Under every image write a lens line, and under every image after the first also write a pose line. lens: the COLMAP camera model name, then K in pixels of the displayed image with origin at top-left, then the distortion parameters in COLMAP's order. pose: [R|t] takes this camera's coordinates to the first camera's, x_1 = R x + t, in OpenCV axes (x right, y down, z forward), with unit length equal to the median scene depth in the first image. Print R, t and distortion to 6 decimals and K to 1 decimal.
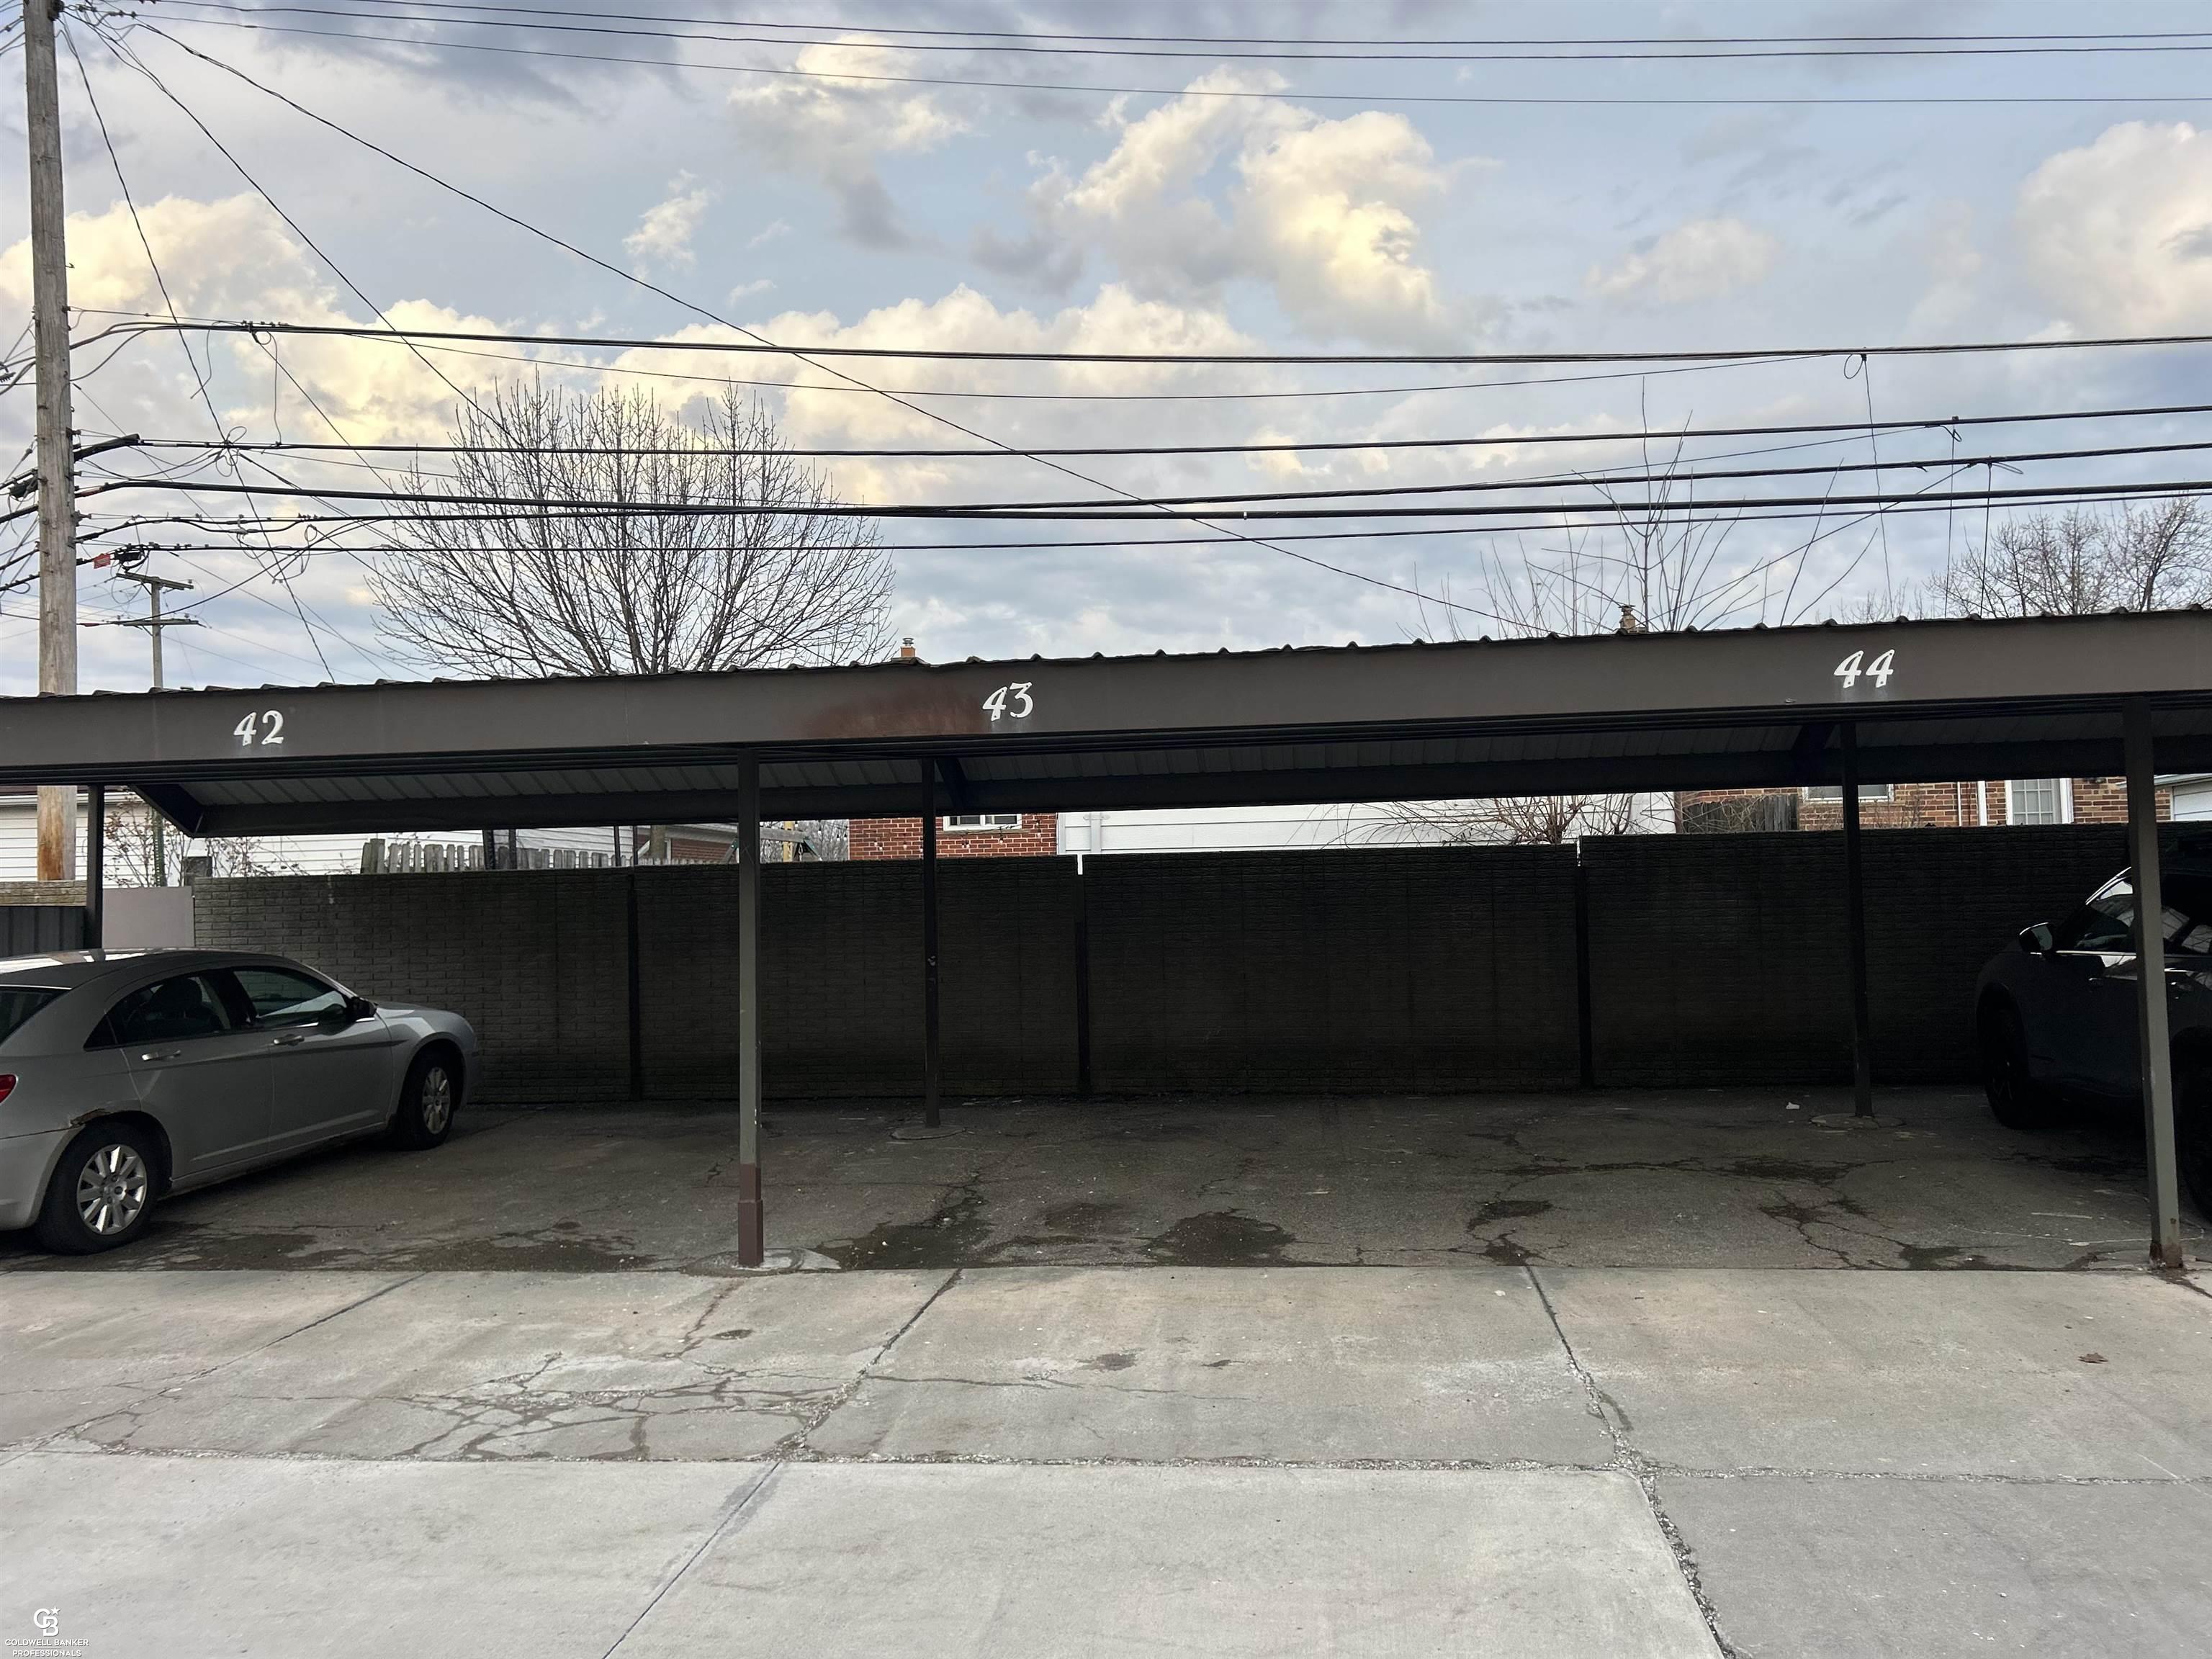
lens RADIAL K [[1642.2, 0, 1107.2], [0, 1642.2, 829.0], [0, 0, 1]] dist [0.043806, -0.042528]
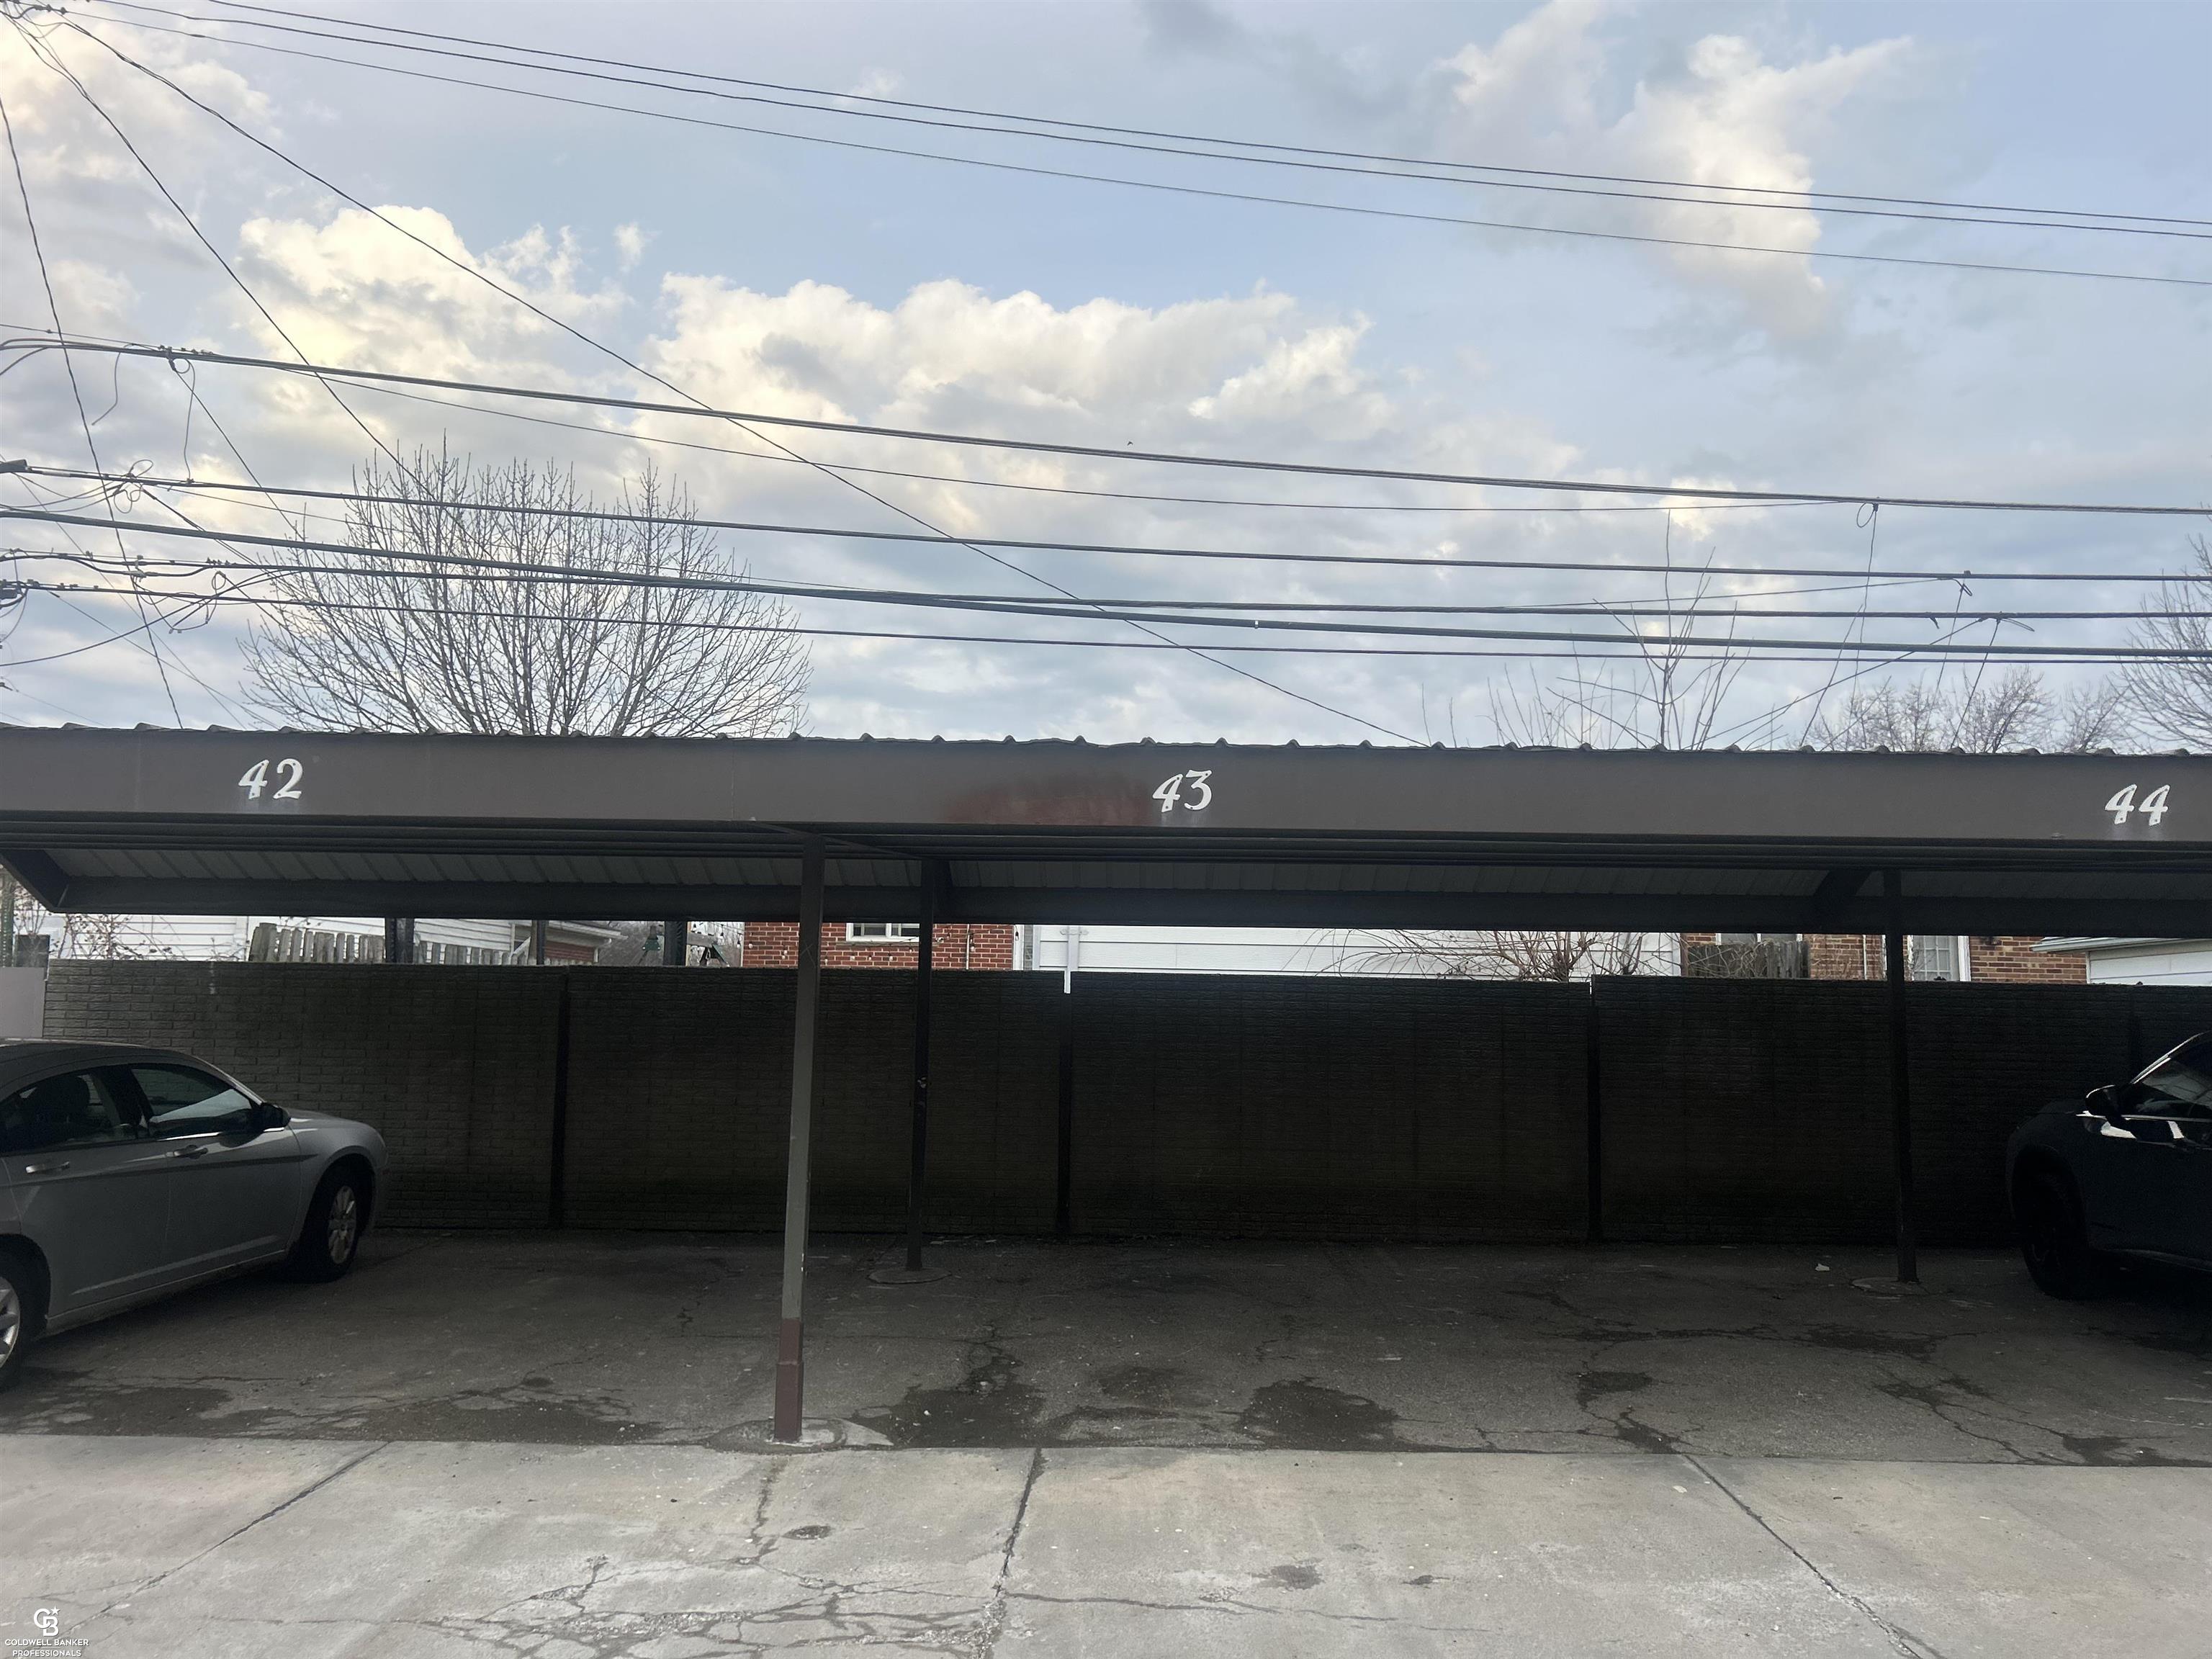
lens RADIAL K [[1642.2, 0, 1108.8], [0, 1642.2, 834.7], [0, 0, 1]] dist [0.043806, -0.042528]
pose [[0.993540, 0.049869, 0.101937, -0.115385], [-0.042472, 0.996391, -0.073487, 0.006761], [-0.105234, 0.068683, 0.992073, 0.085888]]
